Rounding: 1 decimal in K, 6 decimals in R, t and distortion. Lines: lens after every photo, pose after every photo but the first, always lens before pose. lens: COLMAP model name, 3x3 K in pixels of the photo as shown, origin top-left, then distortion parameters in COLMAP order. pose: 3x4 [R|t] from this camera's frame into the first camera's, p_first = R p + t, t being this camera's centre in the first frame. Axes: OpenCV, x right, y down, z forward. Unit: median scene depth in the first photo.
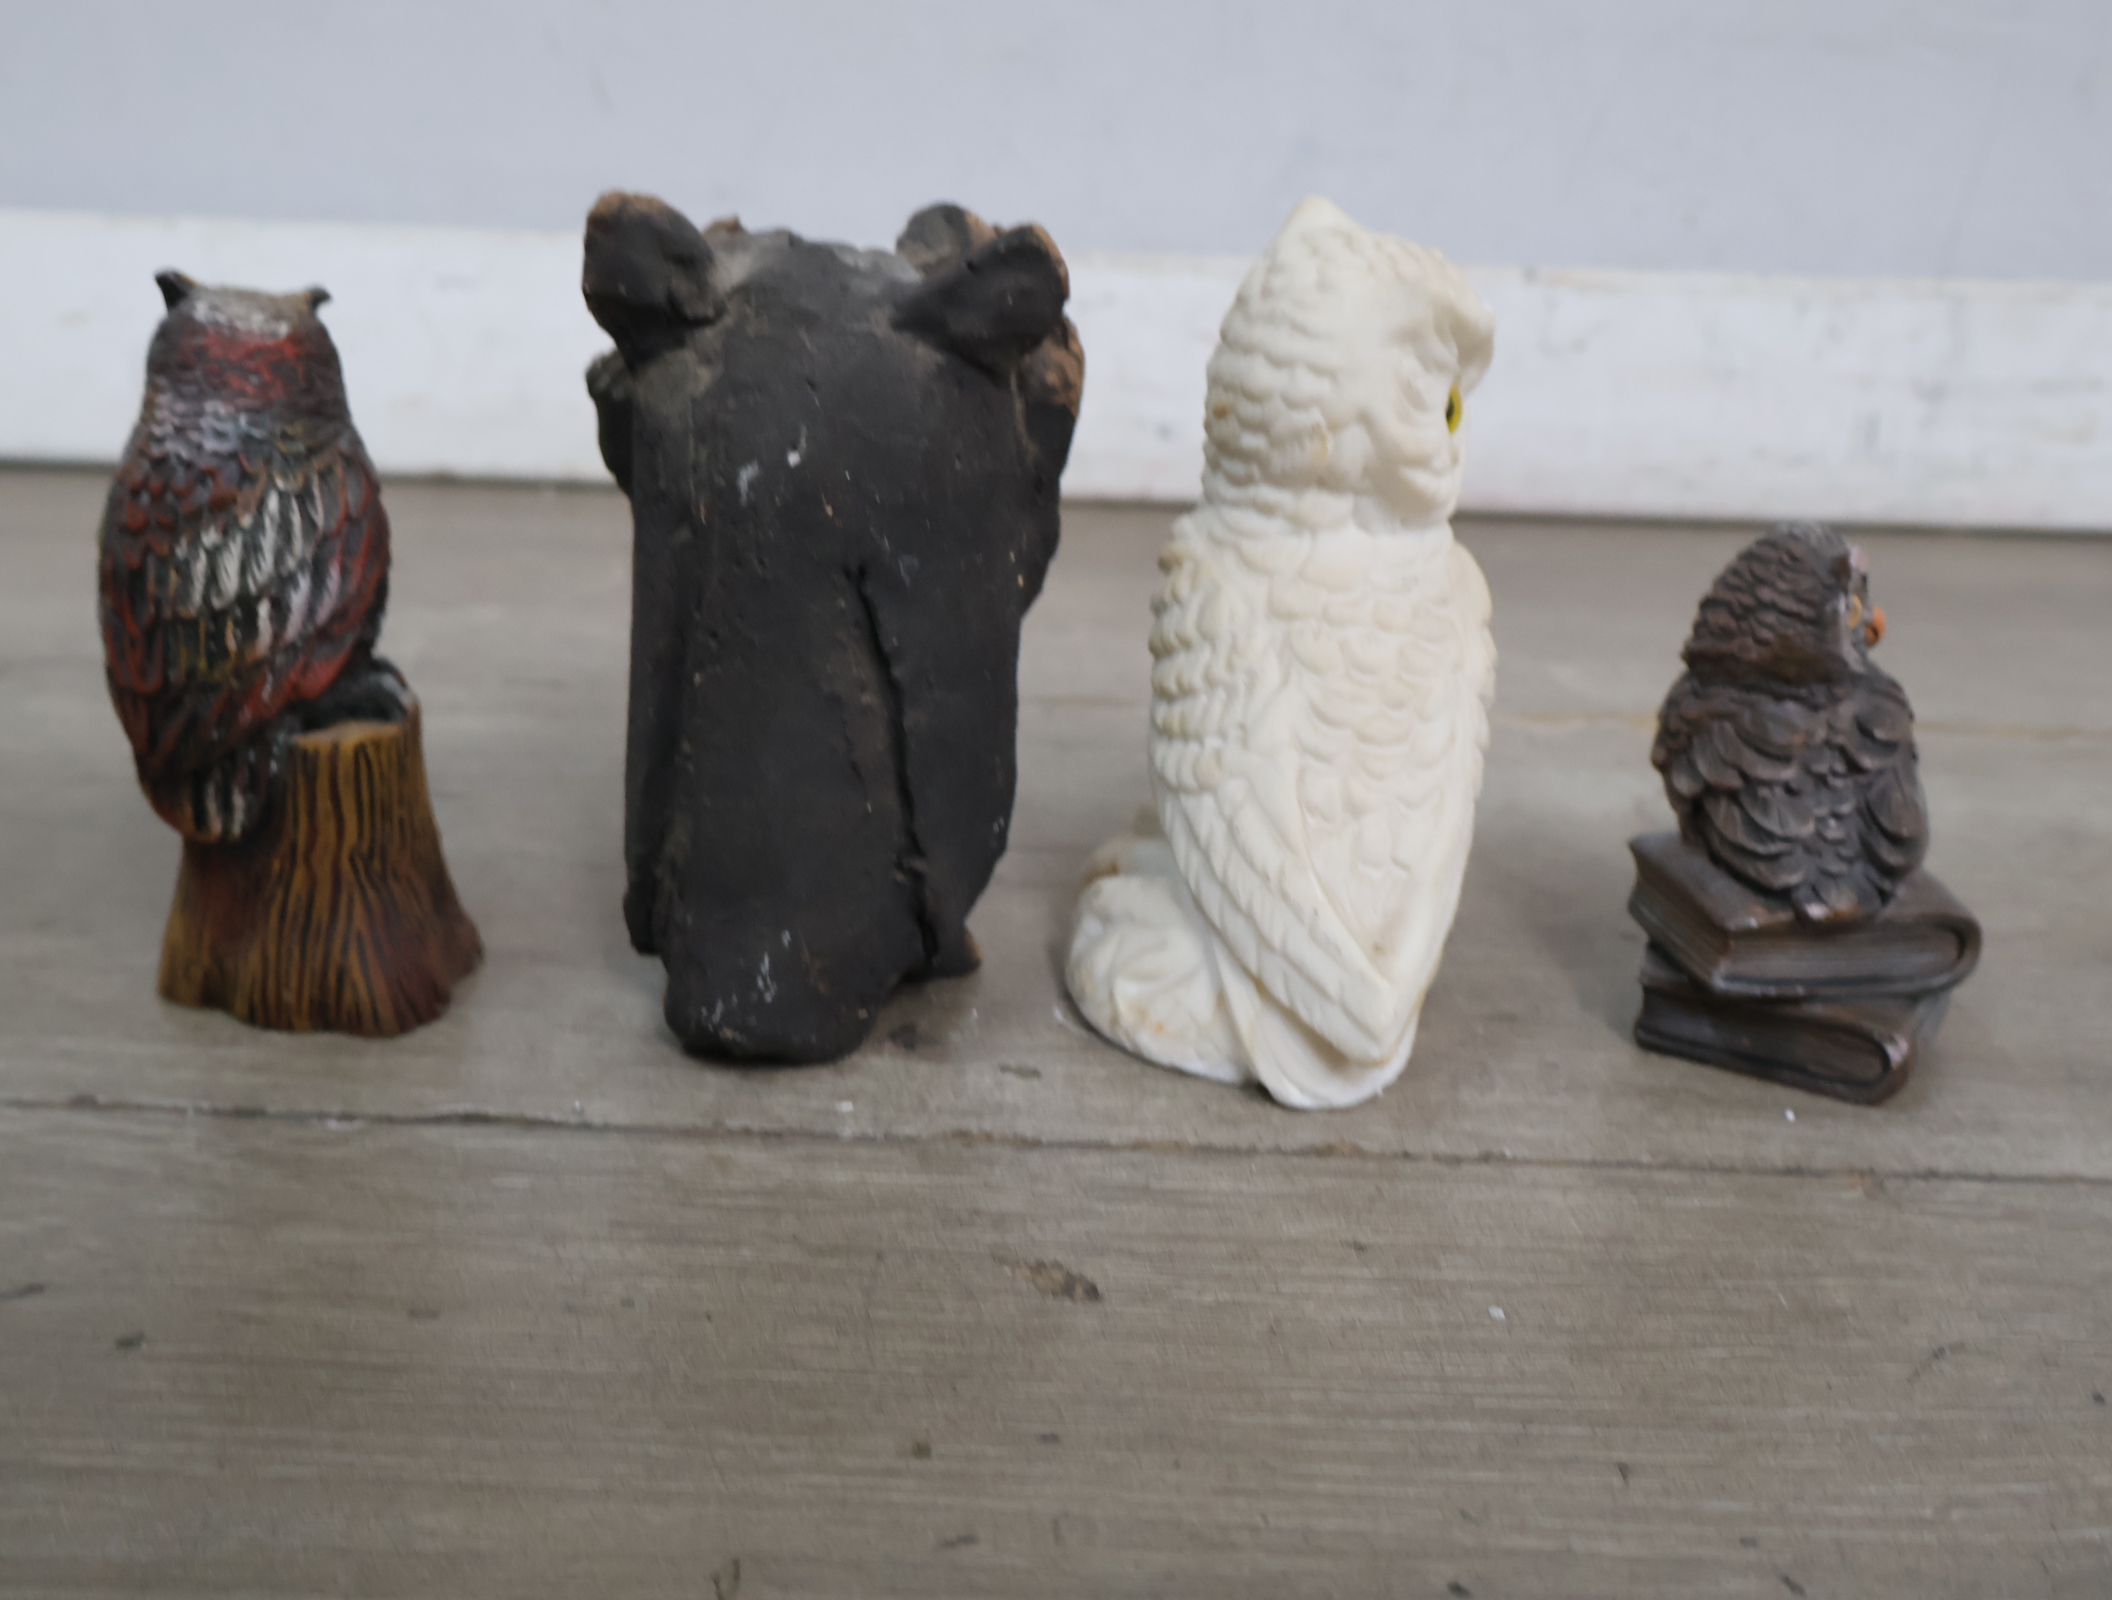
lens RADIAL K [[2390.2, 0, 1060.1], [0, 2390.2, 808.9], [0, 0, 1]] dist [0.000589, 0.016006]
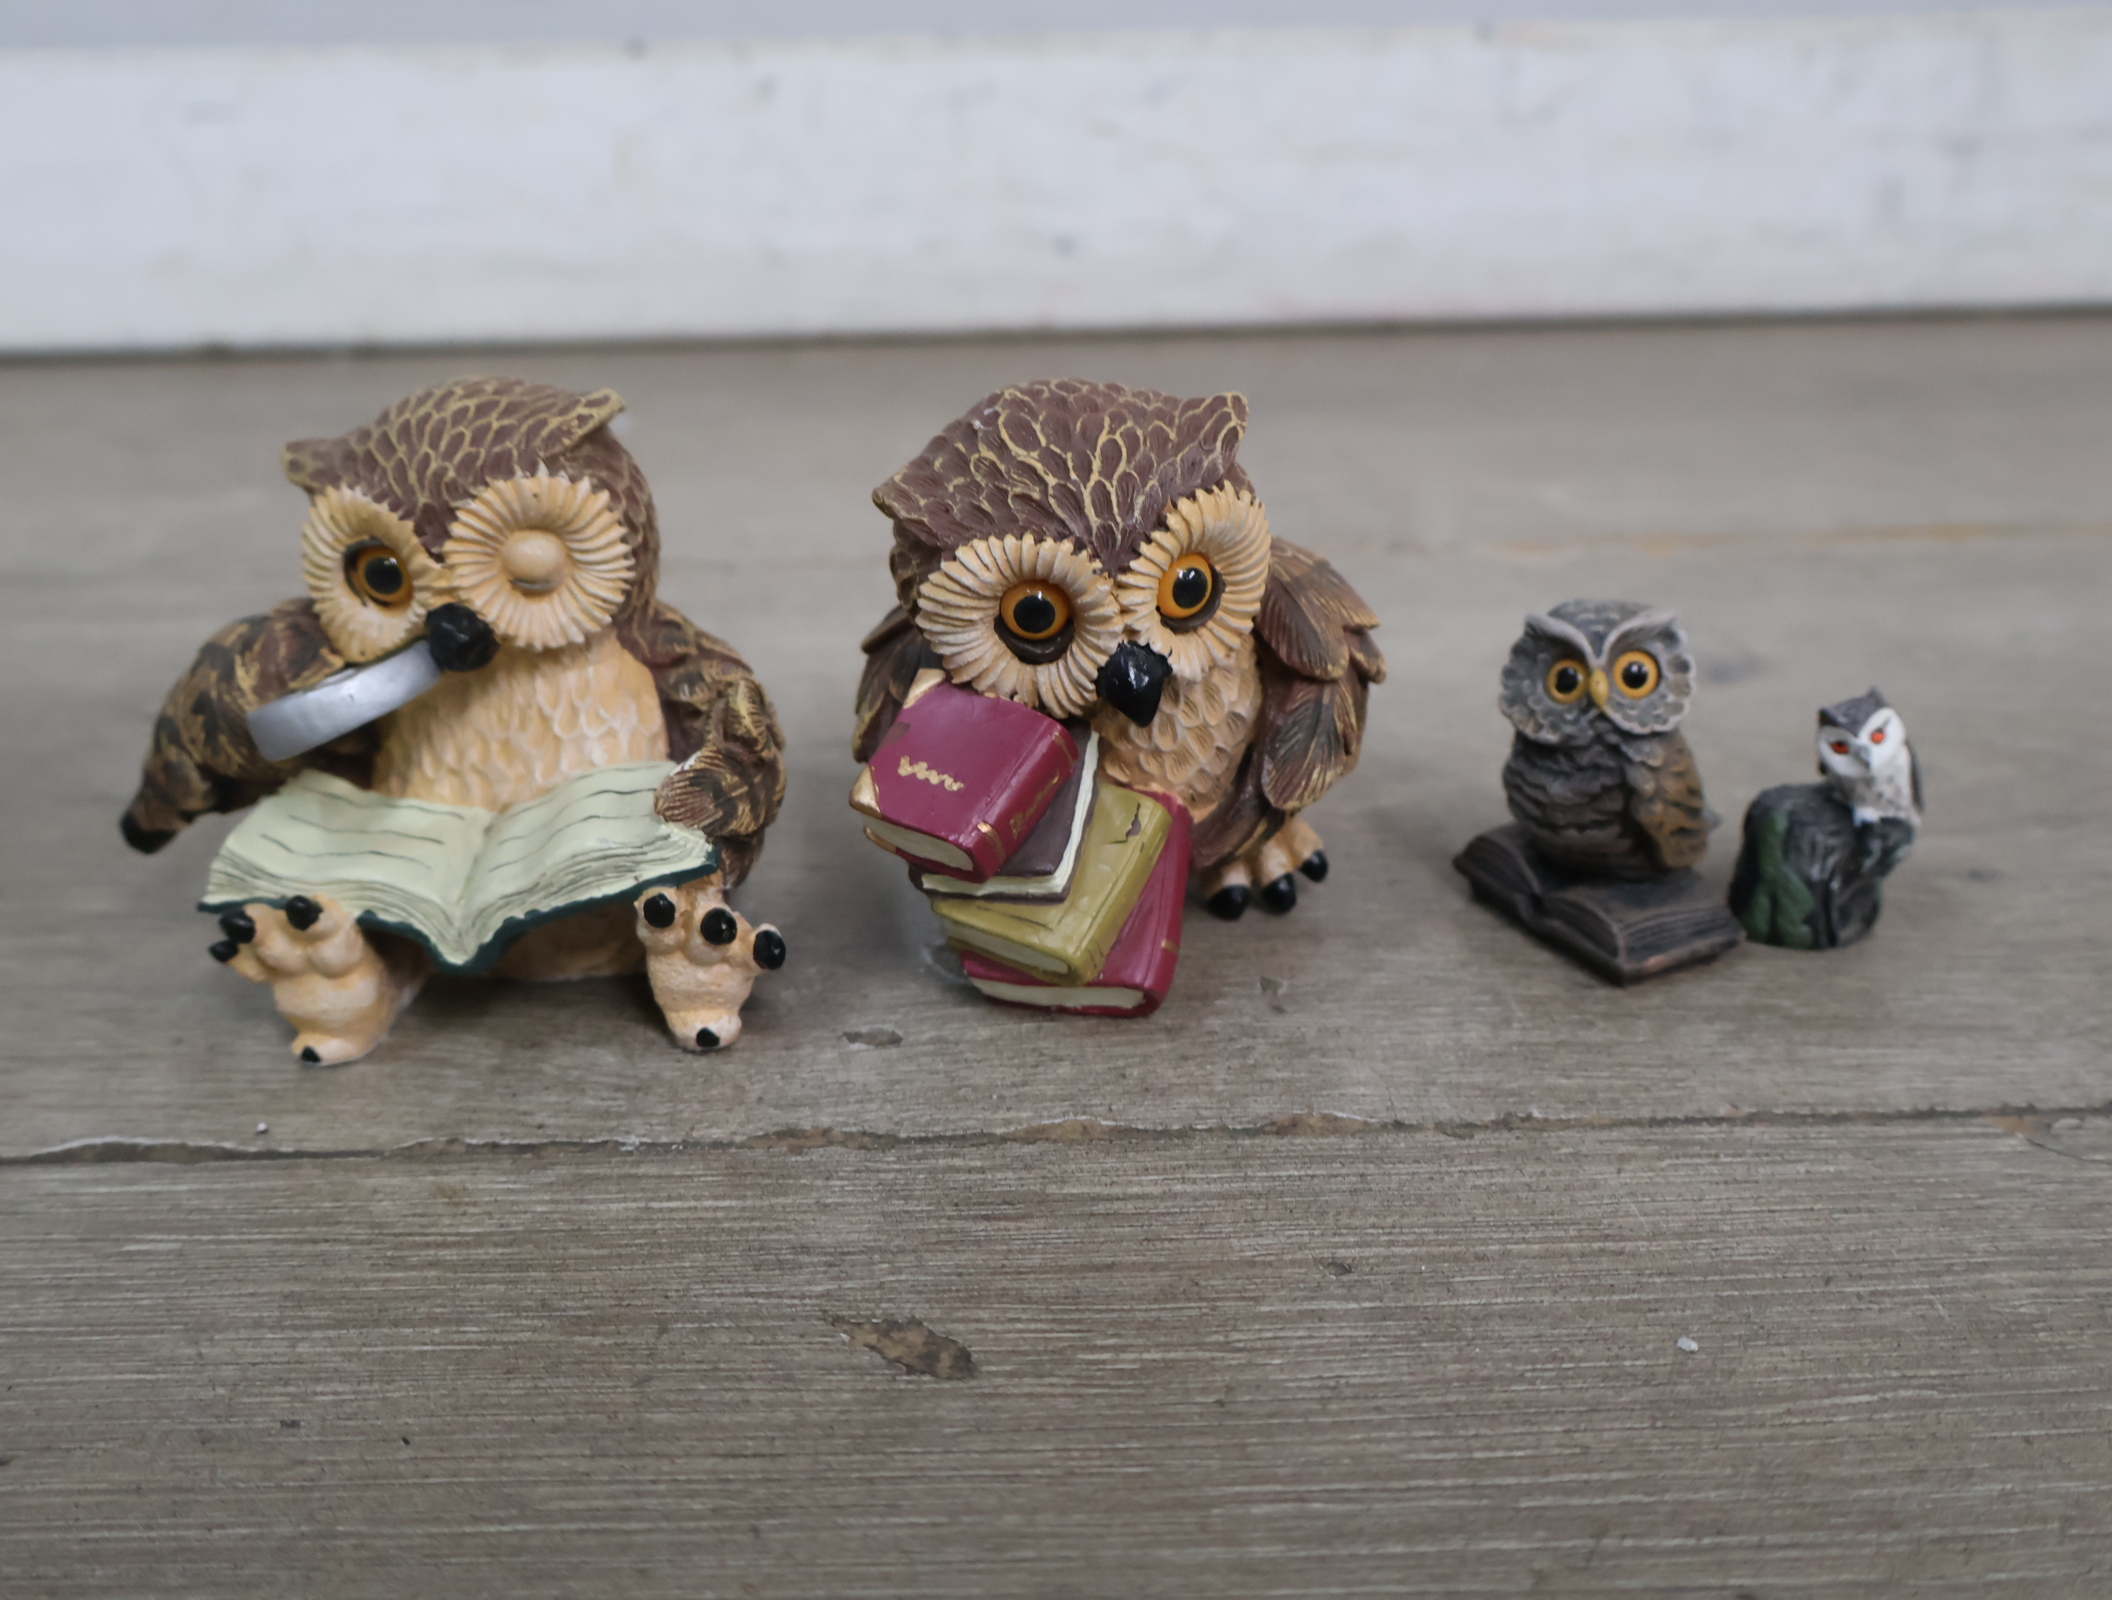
lens RADIAL K [[2390.2, 0, 1060.1], [0, 2390.2, 808.9], [0, 0, 1]] dist [0.000589, 0.016006]
pose [[0.998168, -0.059320, 0.011880, 0.041114], [0.058770, 0.997377, 0.042249, 0.012146], [-0.014355, -0.041474, 0.999036, 0.293598]]
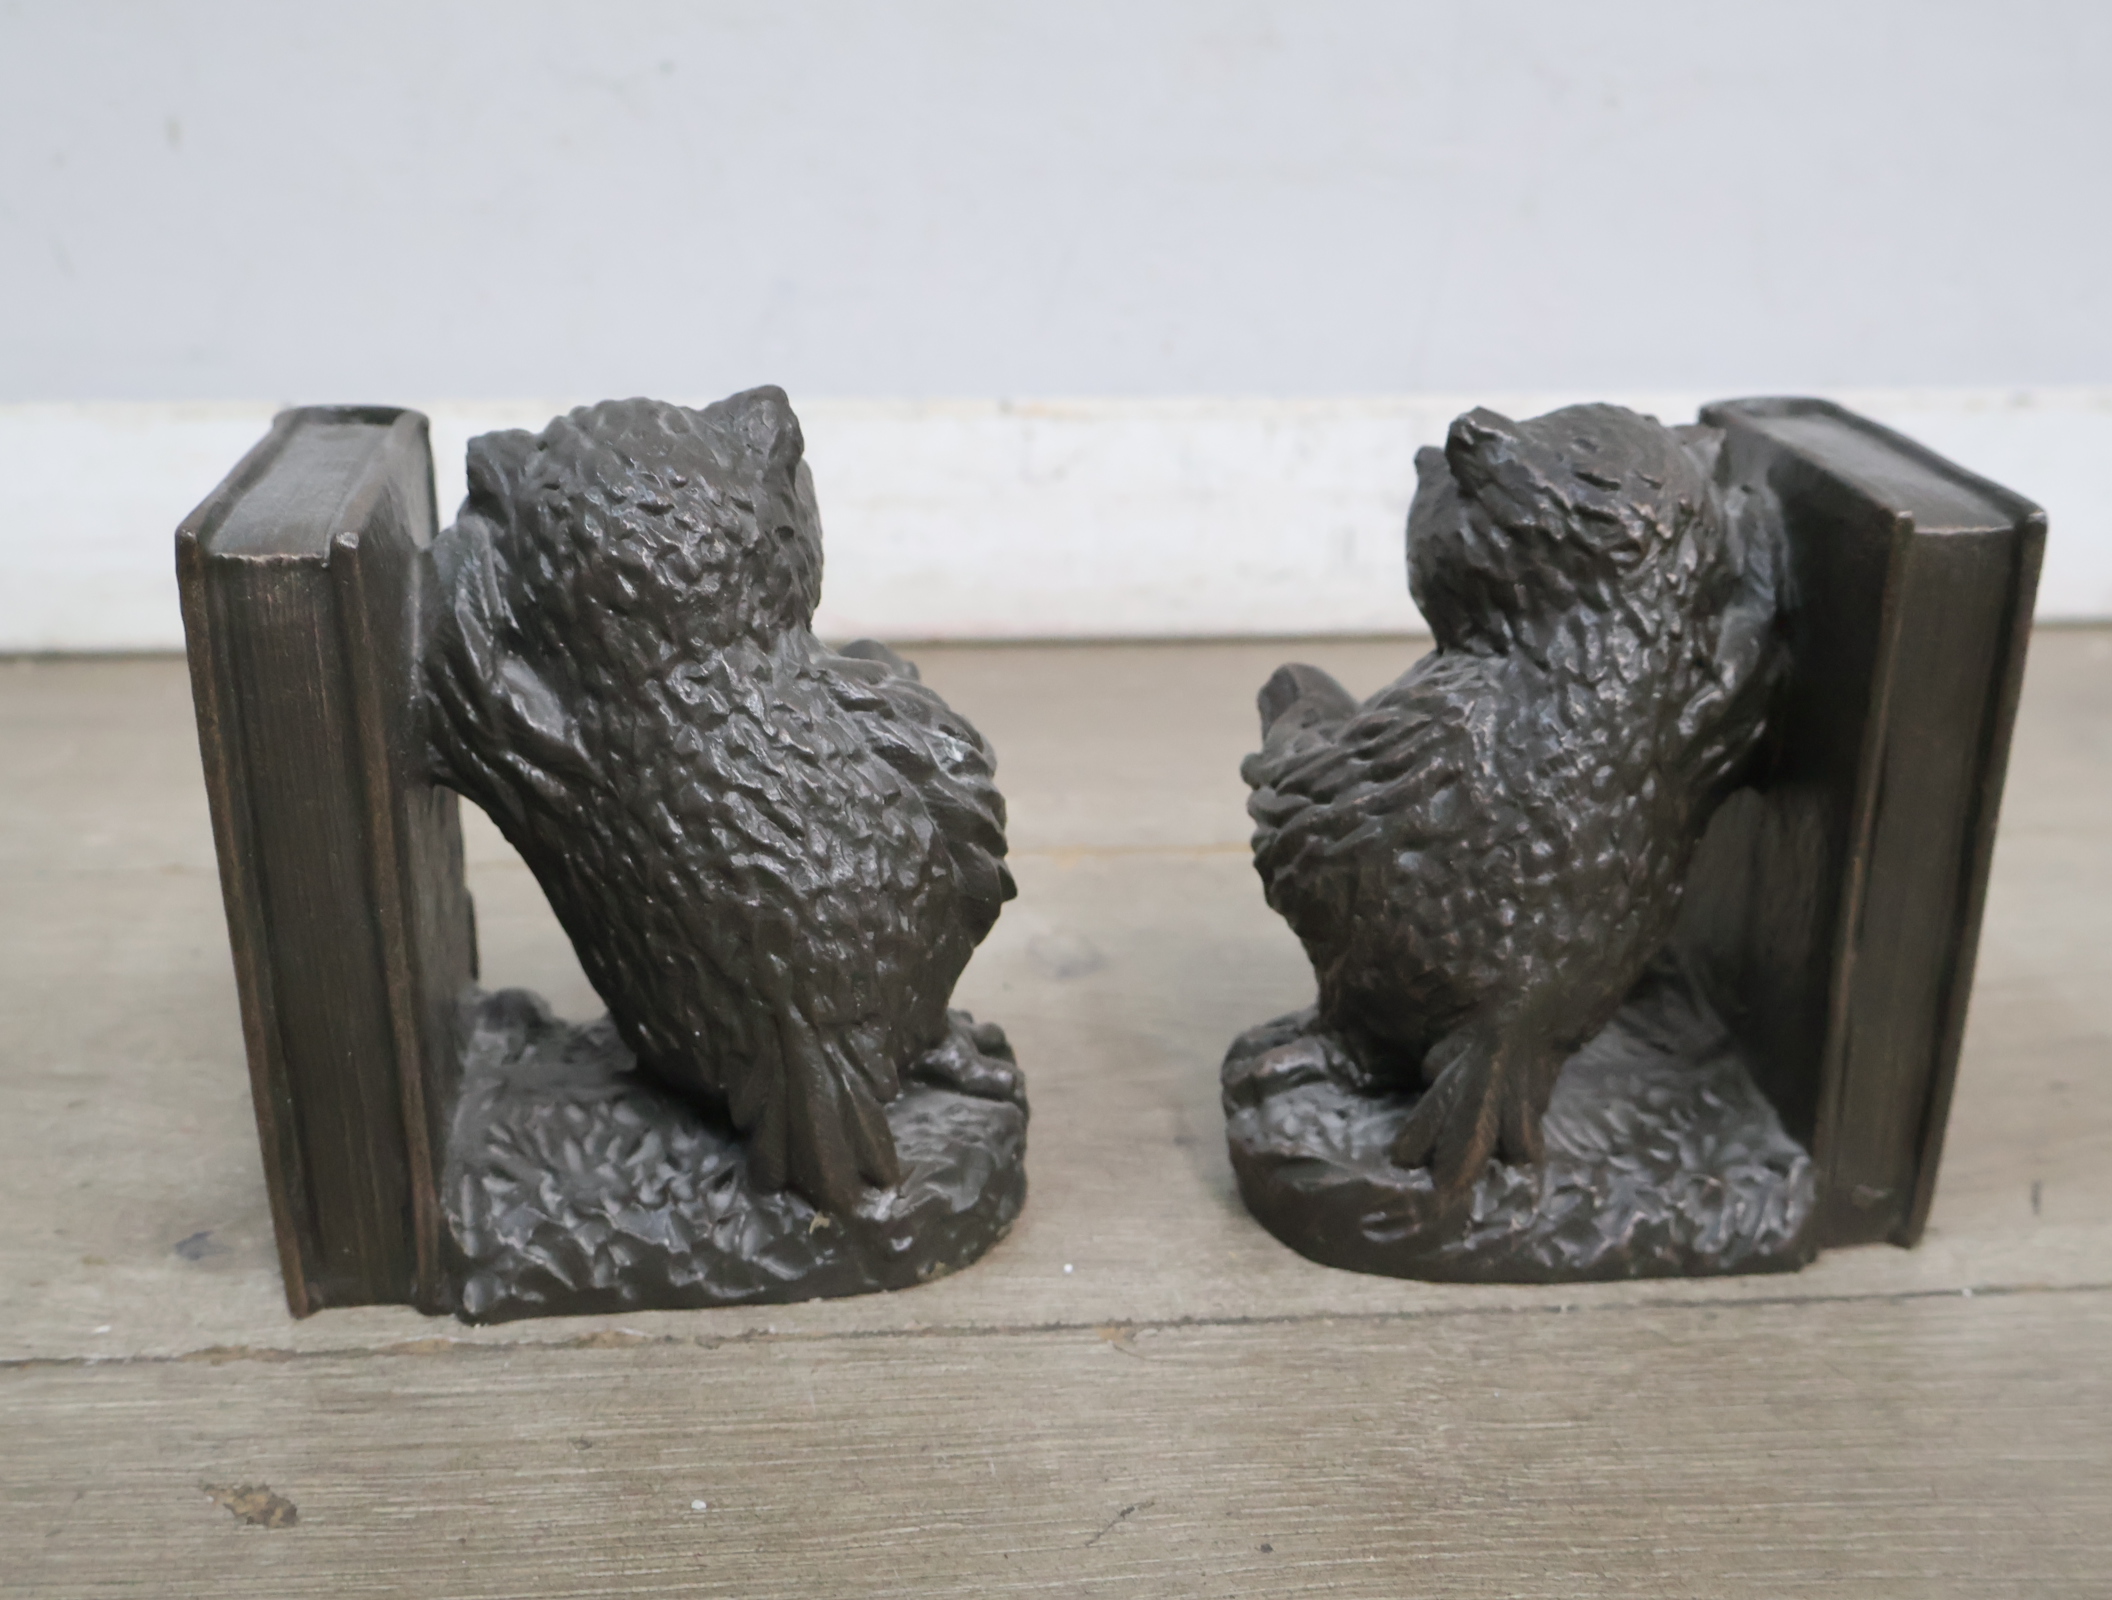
lens RADIAL K [[2390.2, 0, 1060.1], [0, 2390.2, 808.9], [0, 0, 1]] dist [0.000589, 0.016006]
pose [[0.995022, -0.053760, 0.083915, 0.252443], [0.056514, 0.997927, -0.030785, -0.039815], [-0.082086, 0.035375, 0.995997, -0.023820]]
